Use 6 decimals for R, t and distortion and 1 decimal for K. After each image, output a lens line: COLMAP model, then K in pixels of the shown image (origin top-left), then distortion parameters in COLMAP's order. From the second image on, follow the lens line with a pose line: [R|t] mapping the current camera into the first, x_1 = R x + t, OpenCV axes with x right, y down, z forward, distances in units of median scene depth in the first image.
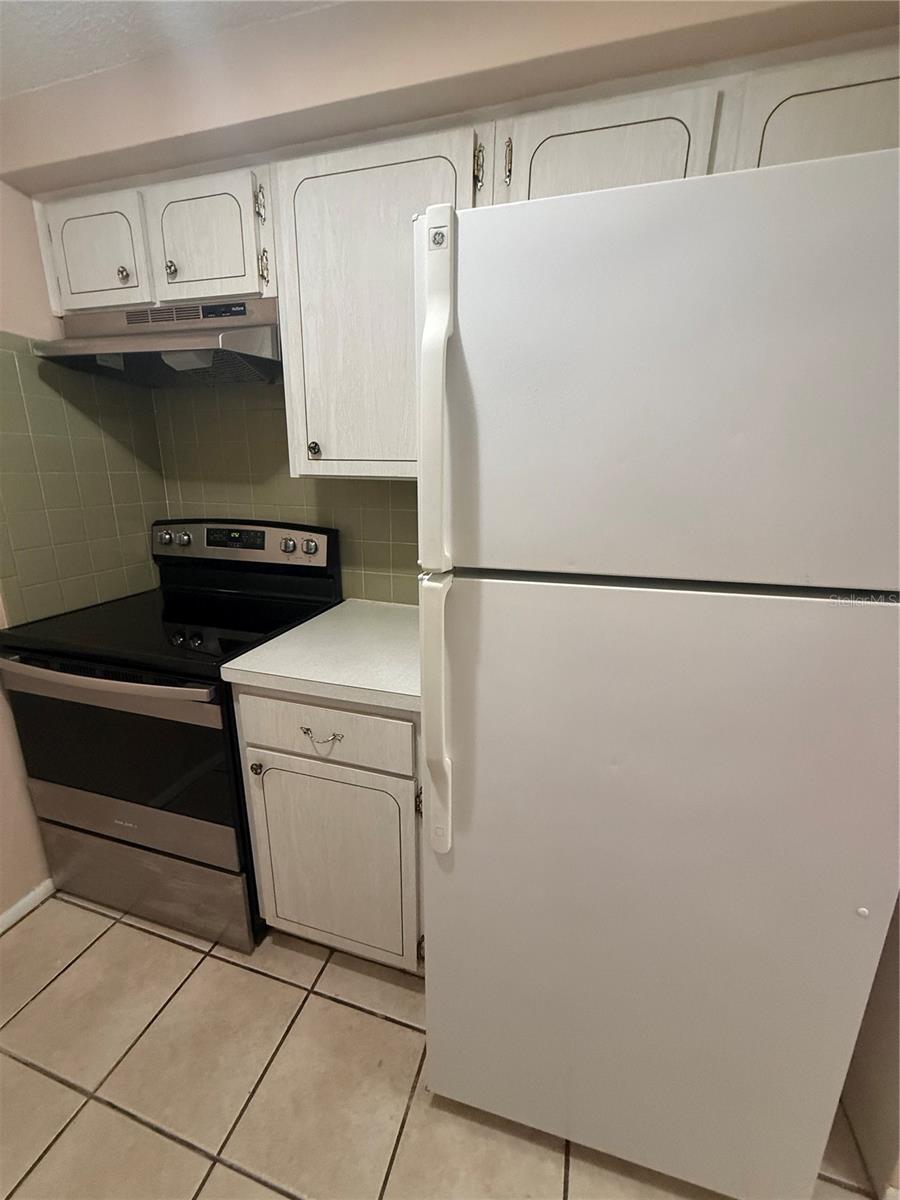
lens RADIAL K [[486.3, 0, 451.0], [0, 486.3, 597.4], [0, 0, 1]] dist [0.004741, -0.000197]
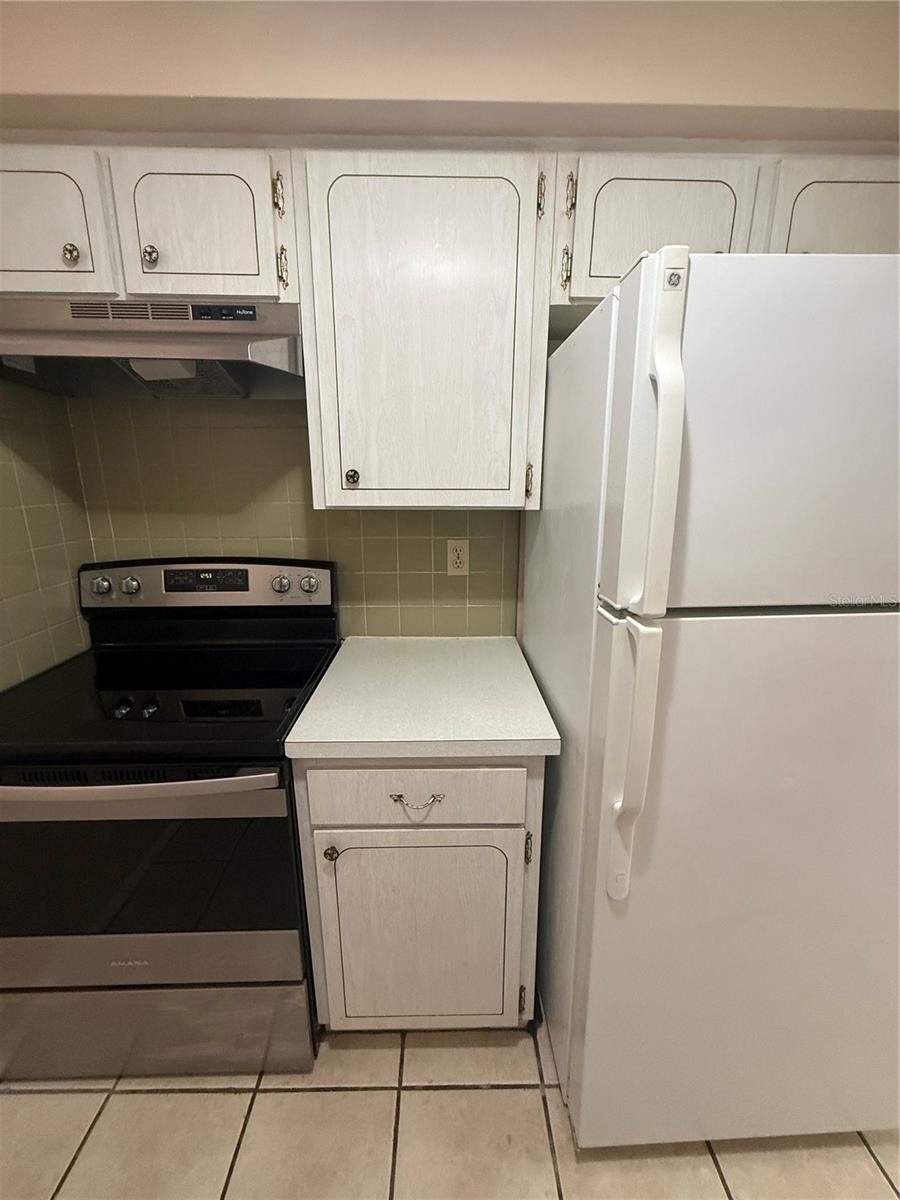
lens RADIAL K [[486.3, 0, 450.4], [0, 486.3, 598.5], [0, 0, 1]] dist [0.004741, -0.000197]
pose [[0.952111, -0.086387, 0.293295, -0.391727], [0.090099, 0.995932, 0.000857, -0.070787], [-0.292176, 0.025610, 0.956022, 0.106908]]
